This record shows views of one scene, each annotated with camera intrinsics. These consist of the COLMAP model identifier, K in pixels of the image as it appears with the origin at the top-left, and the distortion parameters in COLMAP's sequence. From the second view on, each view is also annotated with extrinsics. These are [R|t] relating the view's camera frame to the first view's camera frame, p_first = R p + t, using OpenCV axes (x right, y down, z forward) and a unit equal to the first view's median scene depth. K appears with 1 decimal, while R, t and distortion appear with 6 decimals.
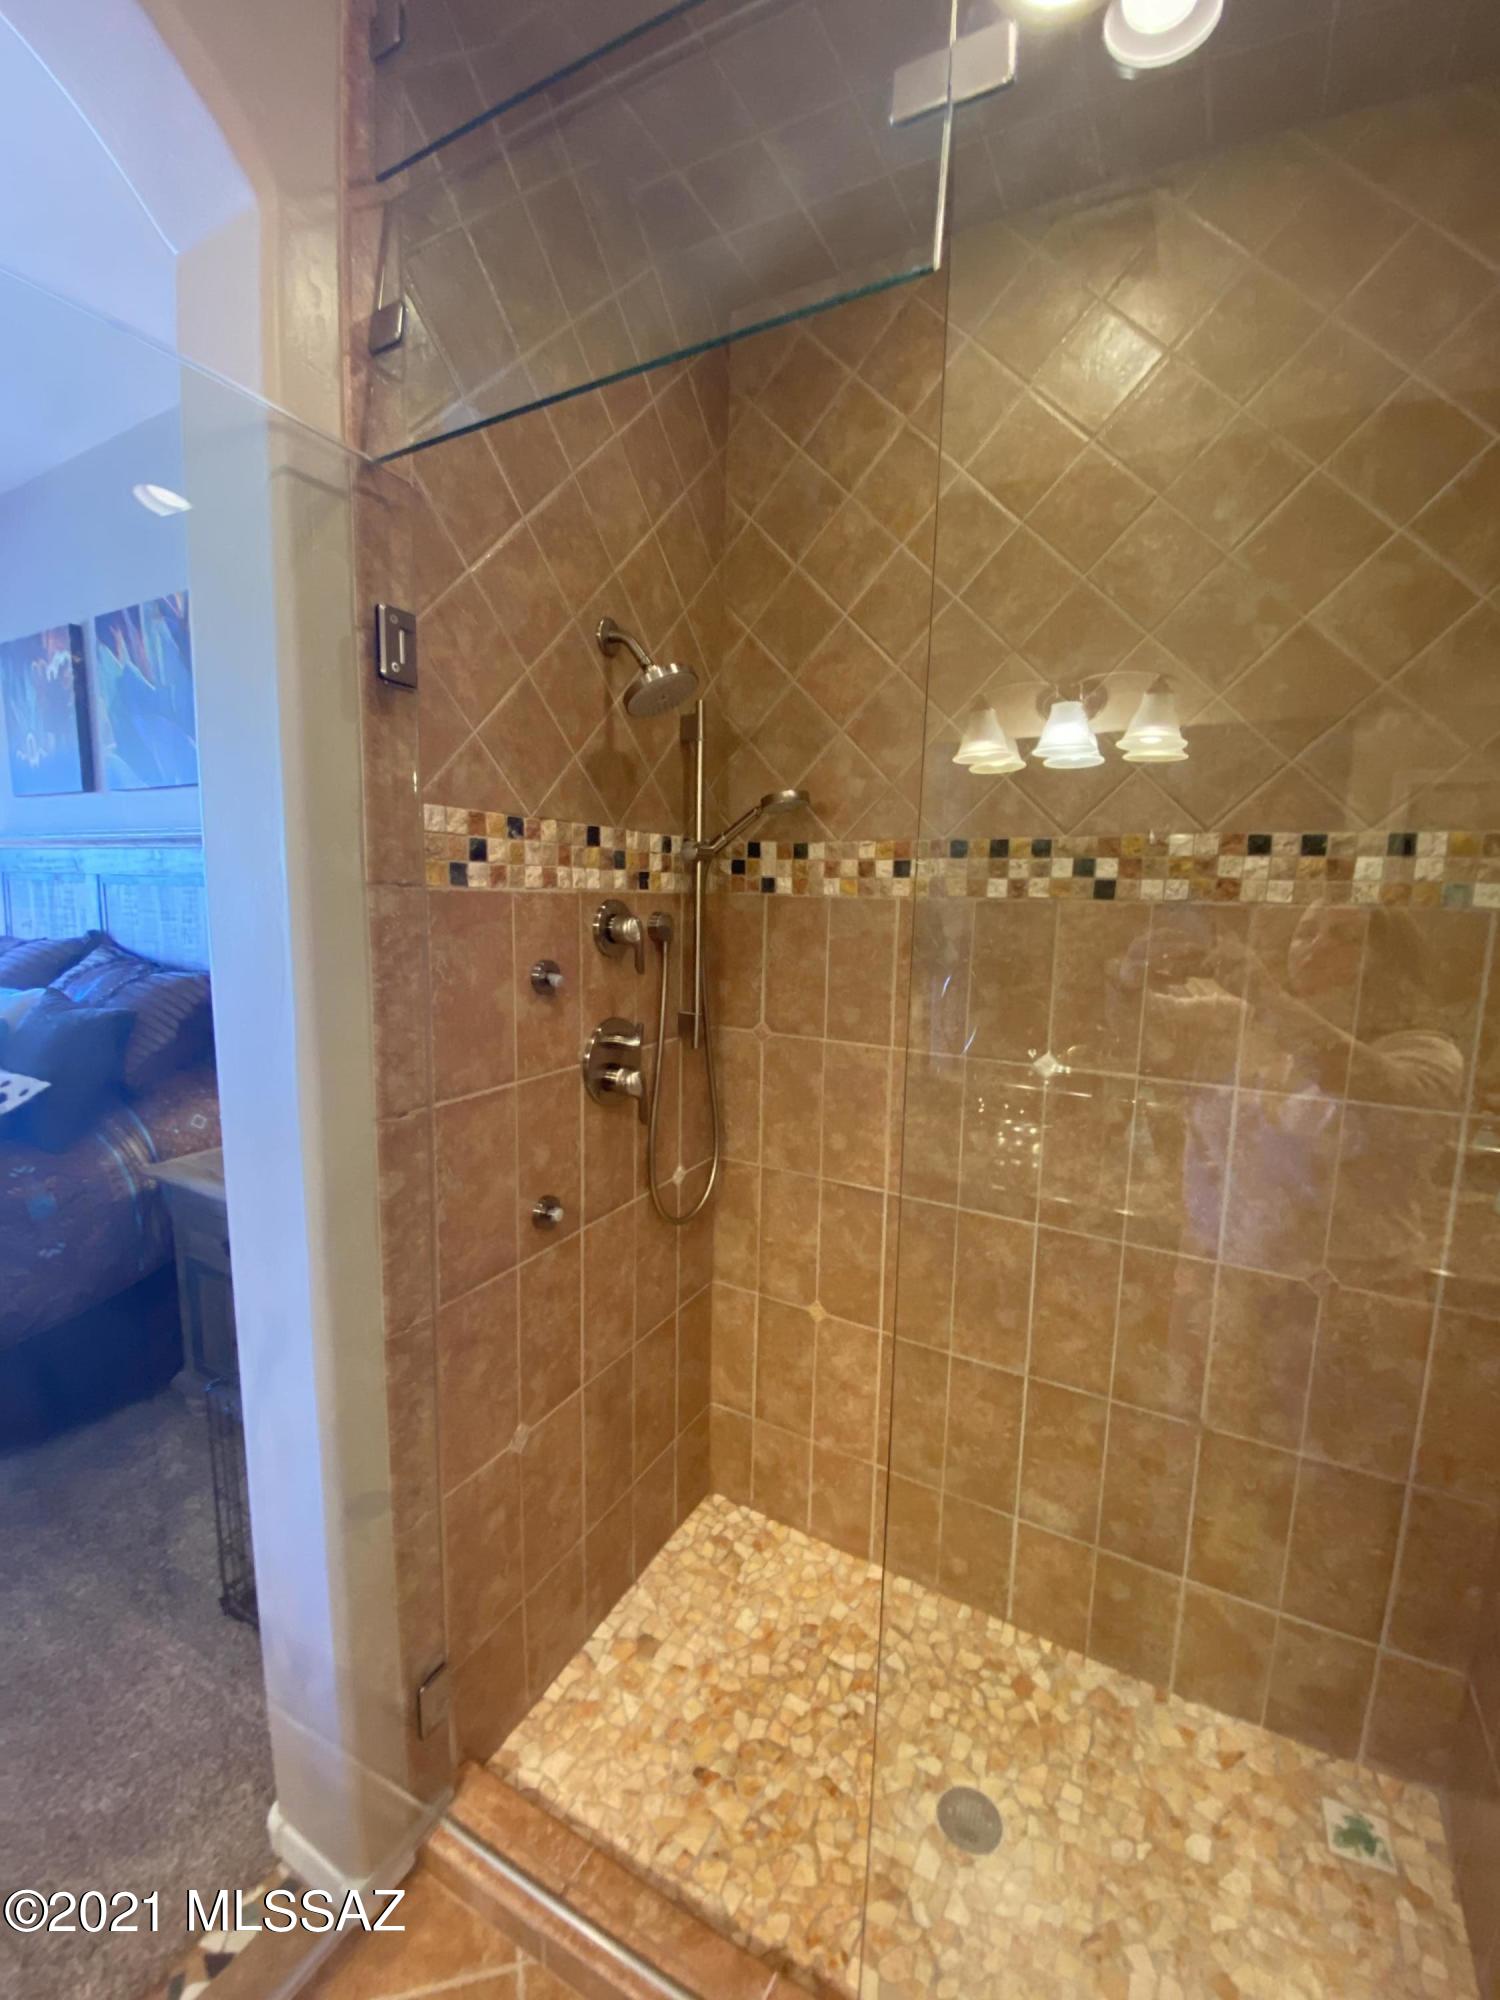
lens RADIAL K [[815.7, 0, 740.2], [0, 815.7, 994.3], [0, 0, 1]] dist [-0.015929, -0.004079]
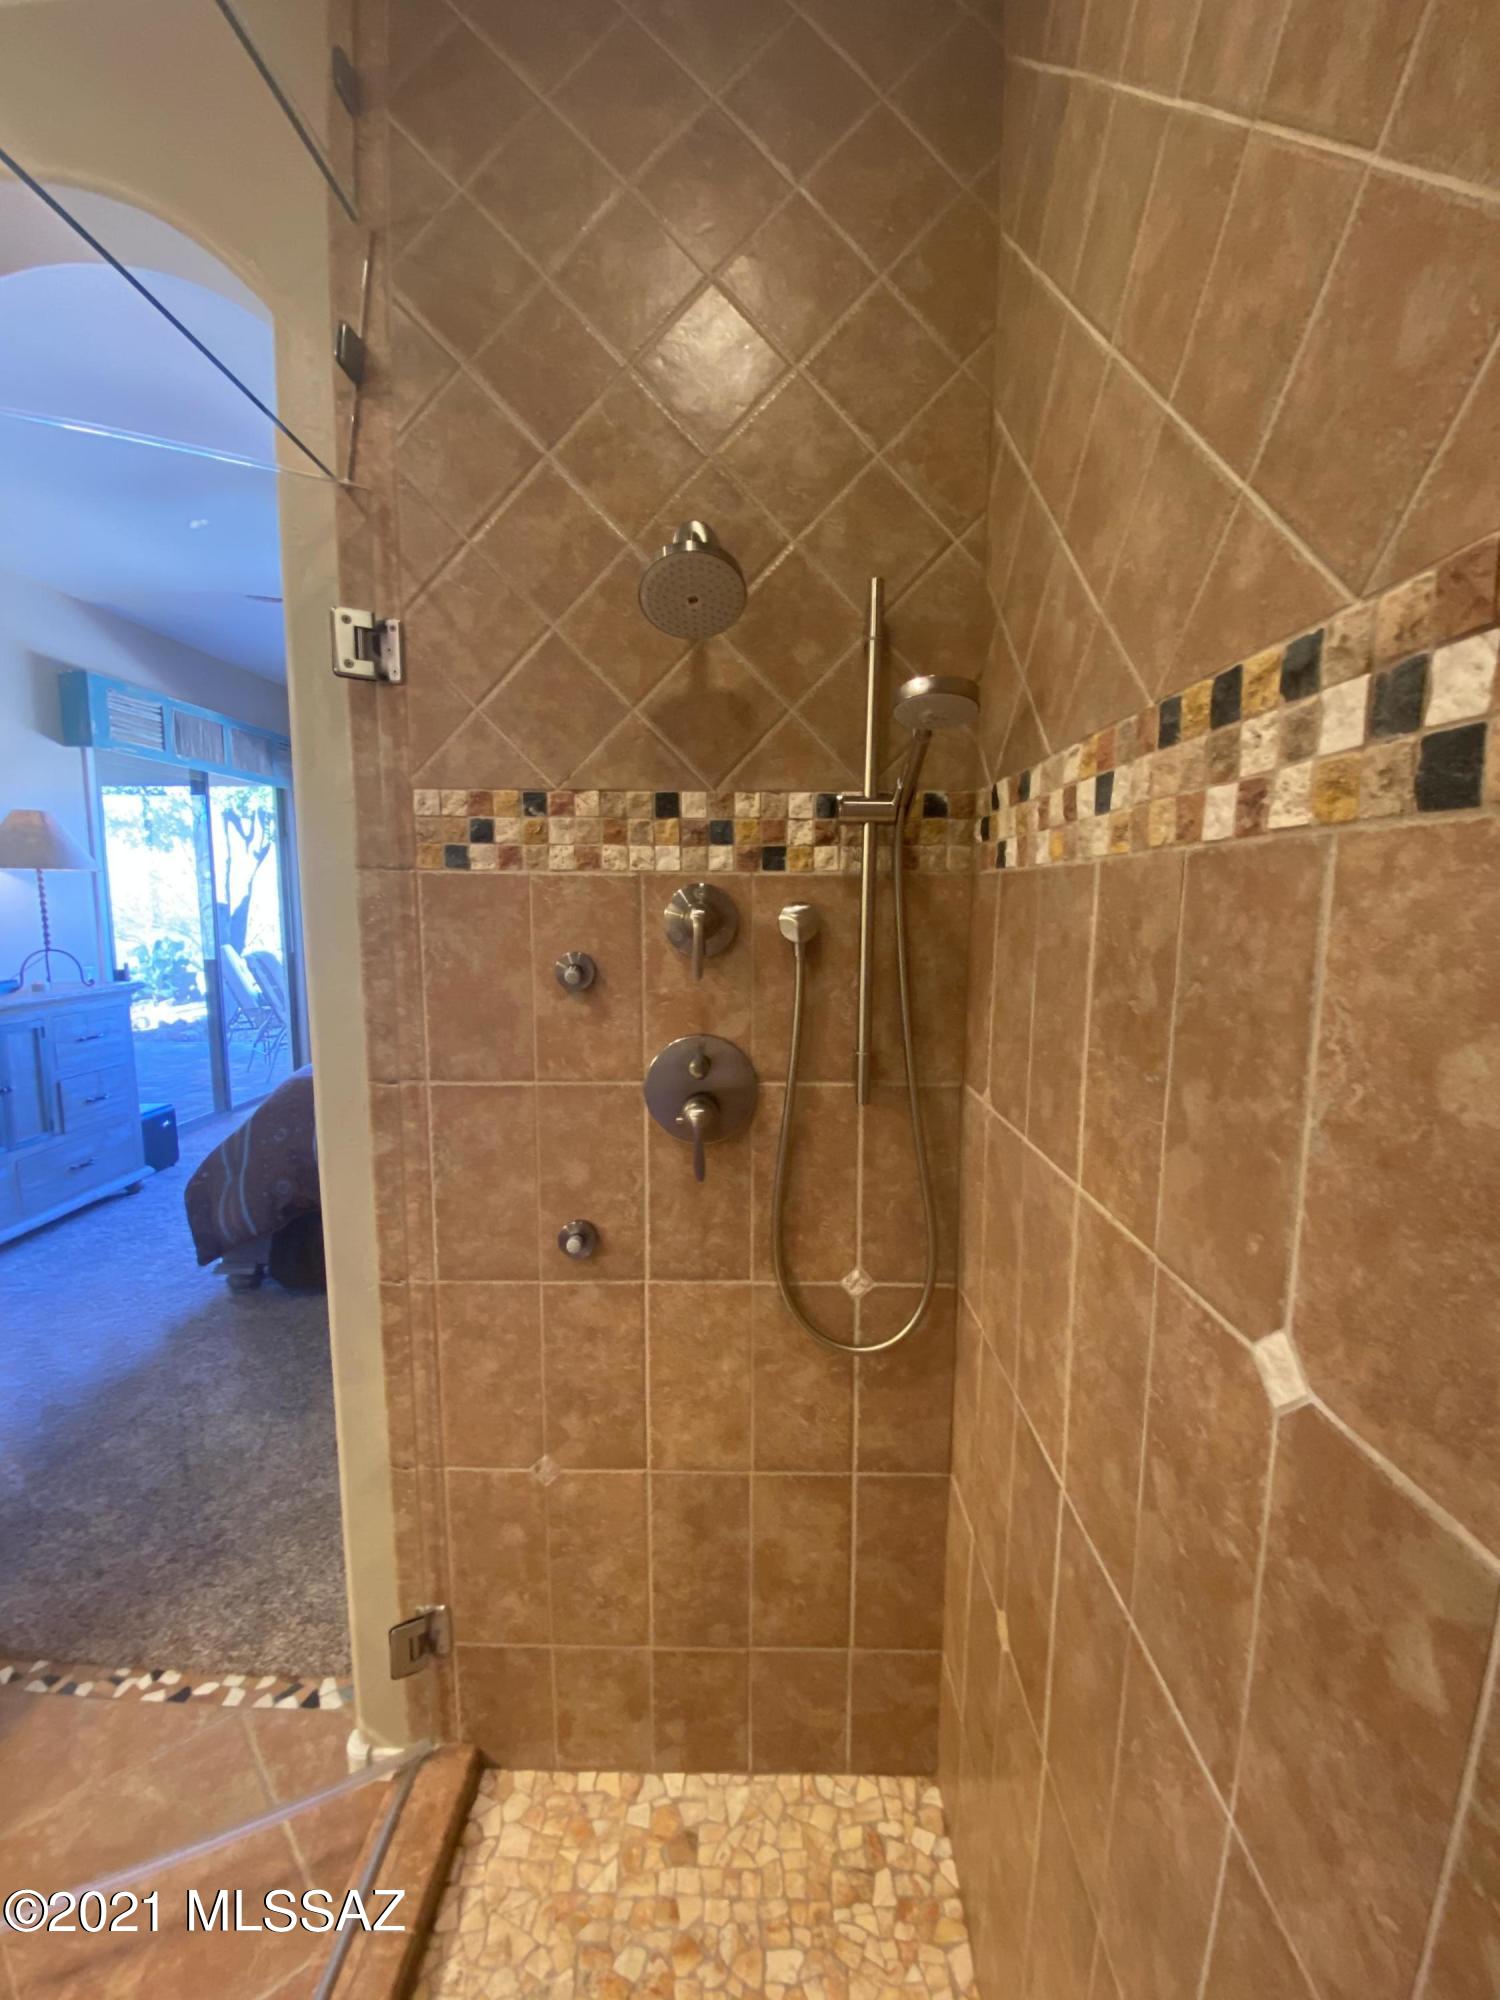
lens RADIAL K [[815.7, 0, 746.9], [0, 815.7, 998.5], [0, 0, 1]] dist [-0.015929, -0.004079]
pose [[0.464439, 0.084555, -0.881559, 0.568369], [-0.109424, 0.993283, 0.037623, -0.041842], [0.878819, 0.078990, 0.470572, 0.688717]]
